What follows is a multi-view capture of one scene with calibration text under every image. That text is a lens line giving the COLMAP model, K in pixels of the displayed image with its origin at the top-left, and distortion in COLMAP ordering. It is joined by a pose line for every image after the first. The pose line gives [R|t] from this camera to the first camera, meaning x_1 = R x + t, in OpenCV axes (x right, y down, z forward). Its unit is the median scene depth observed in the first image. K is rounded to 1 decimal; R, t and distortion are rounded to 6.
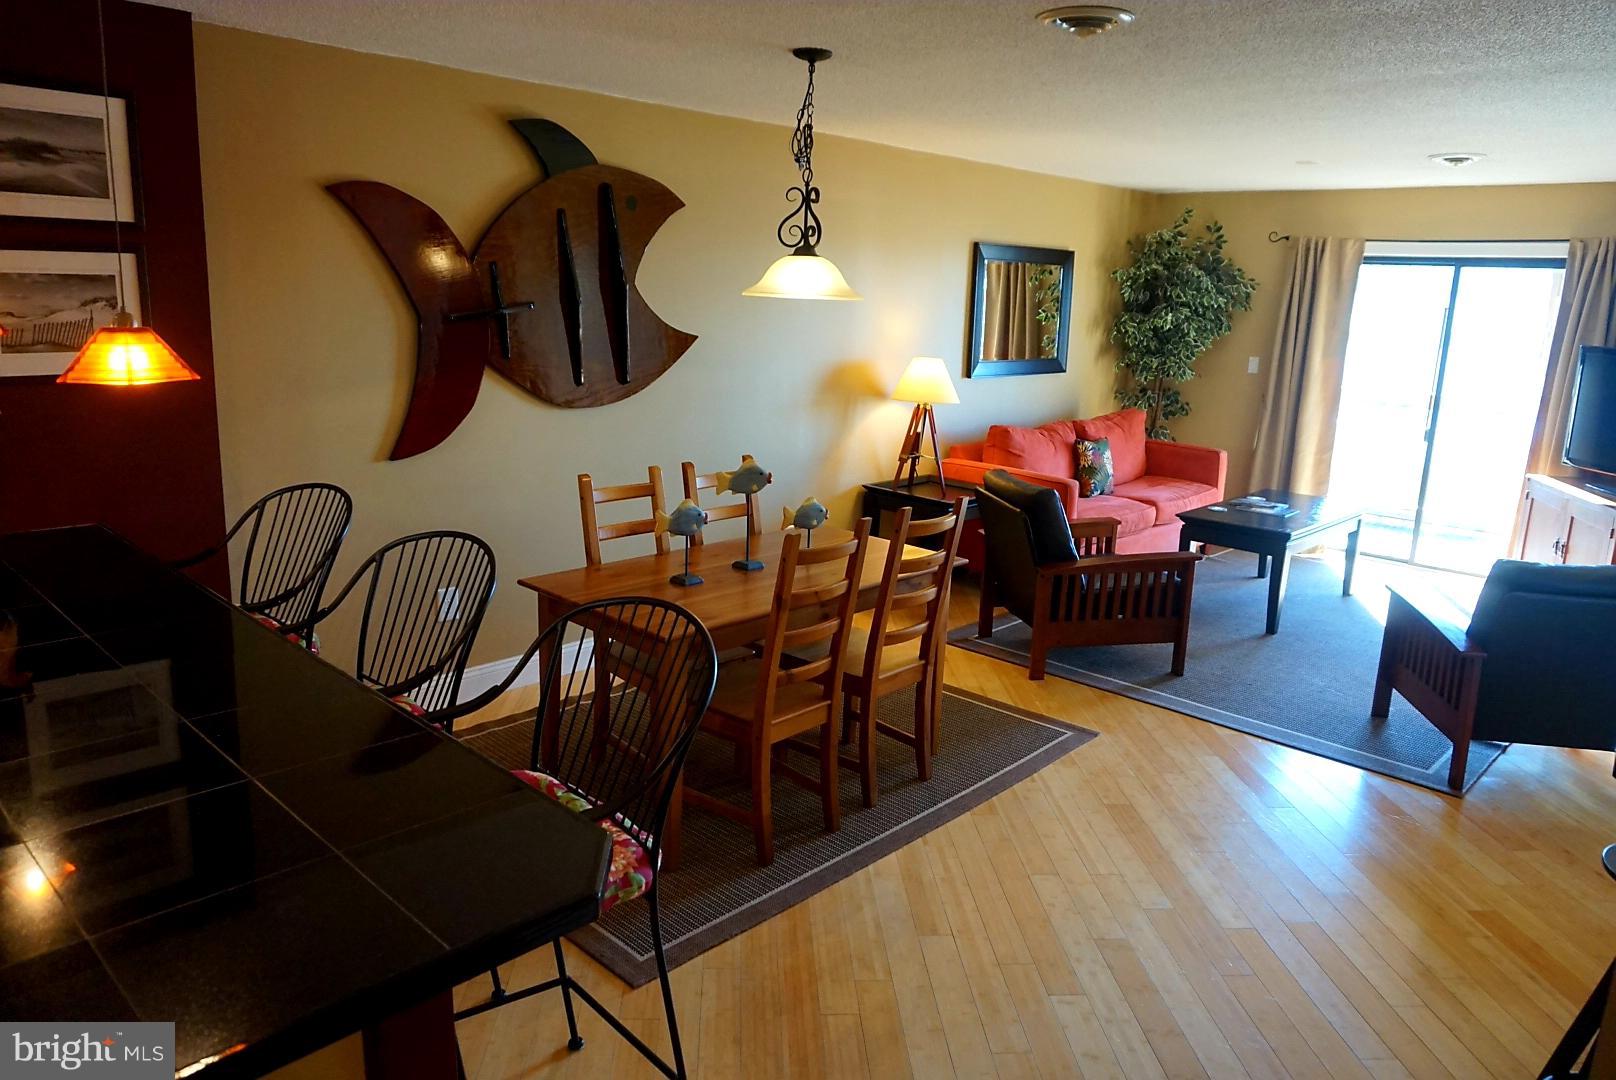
lens RADIAL K [[1087.5, 0, 806.9], [0, 1087.5, 544.2], [0, 0, 1]] dist [-0.040348, 0.010264]
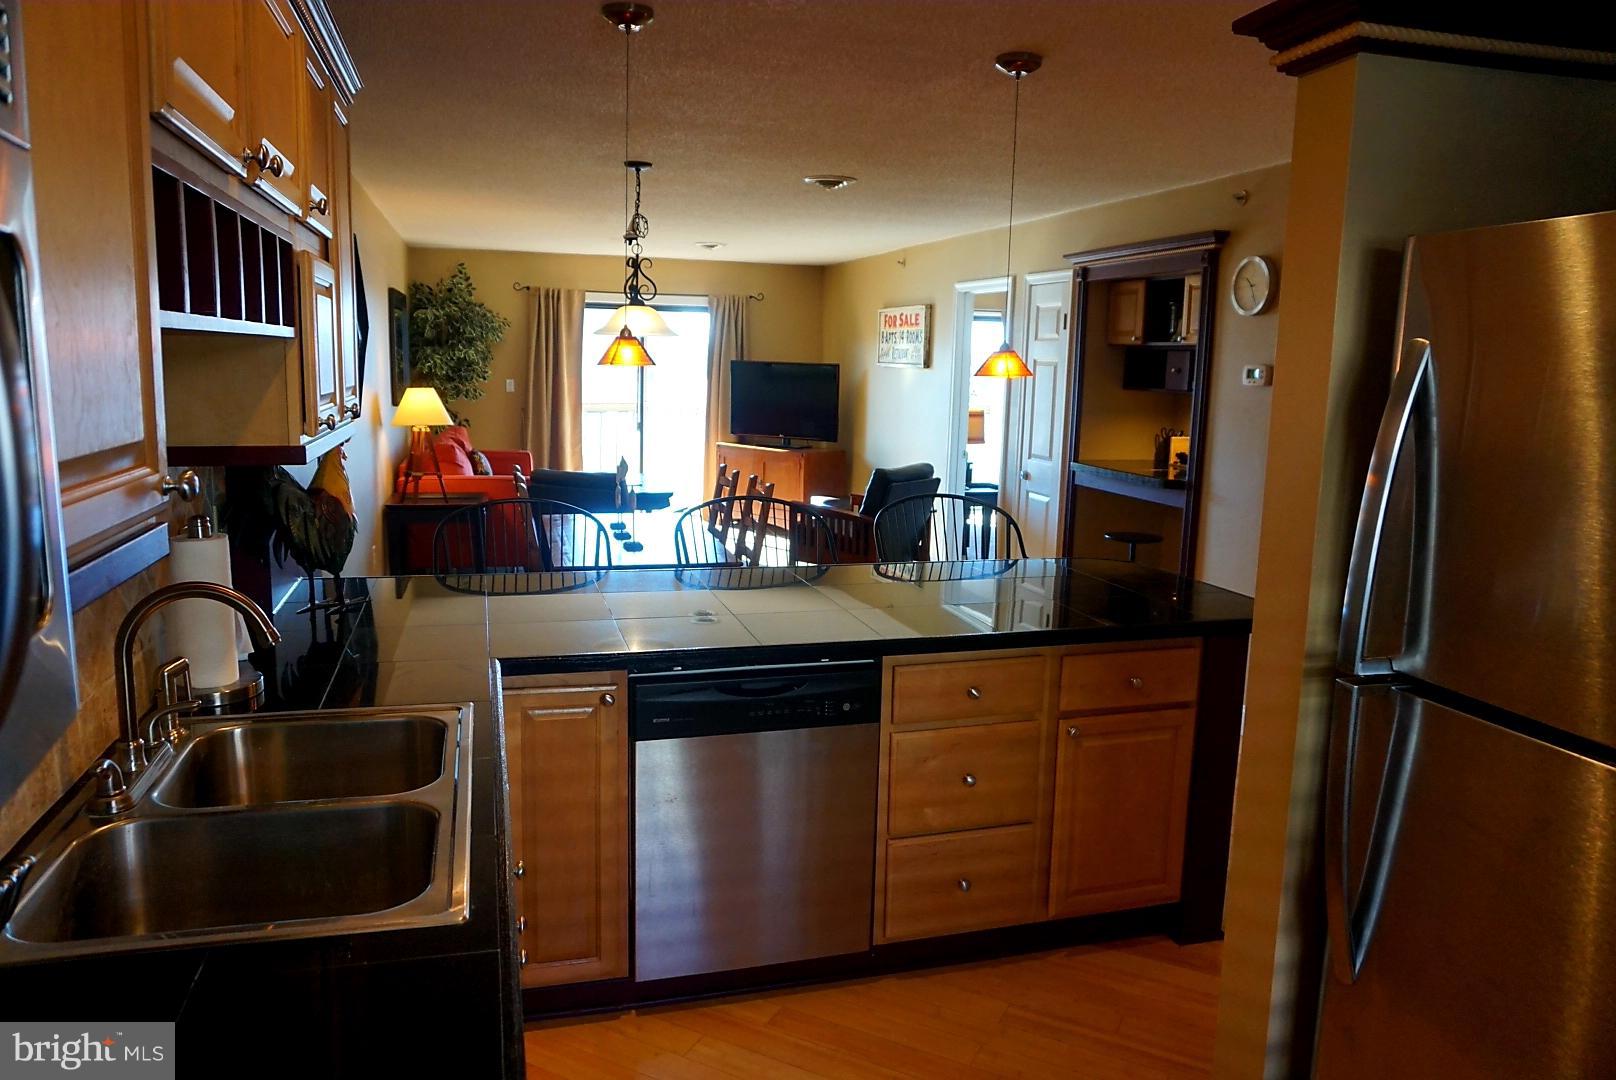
lens RADIAL K [[1087.5, 0, 803.4], [0, 1087.5, 537.1], [0, 0, 1]] dist [-0.040348, 0.010264]
pose [[0.502249, -0.161411, 0.849525, -0.633001], [0.193173, 0.978540, 0.071718, -0.019434], [-0.842870, 0.128085, 0.522651, 0.076749]]
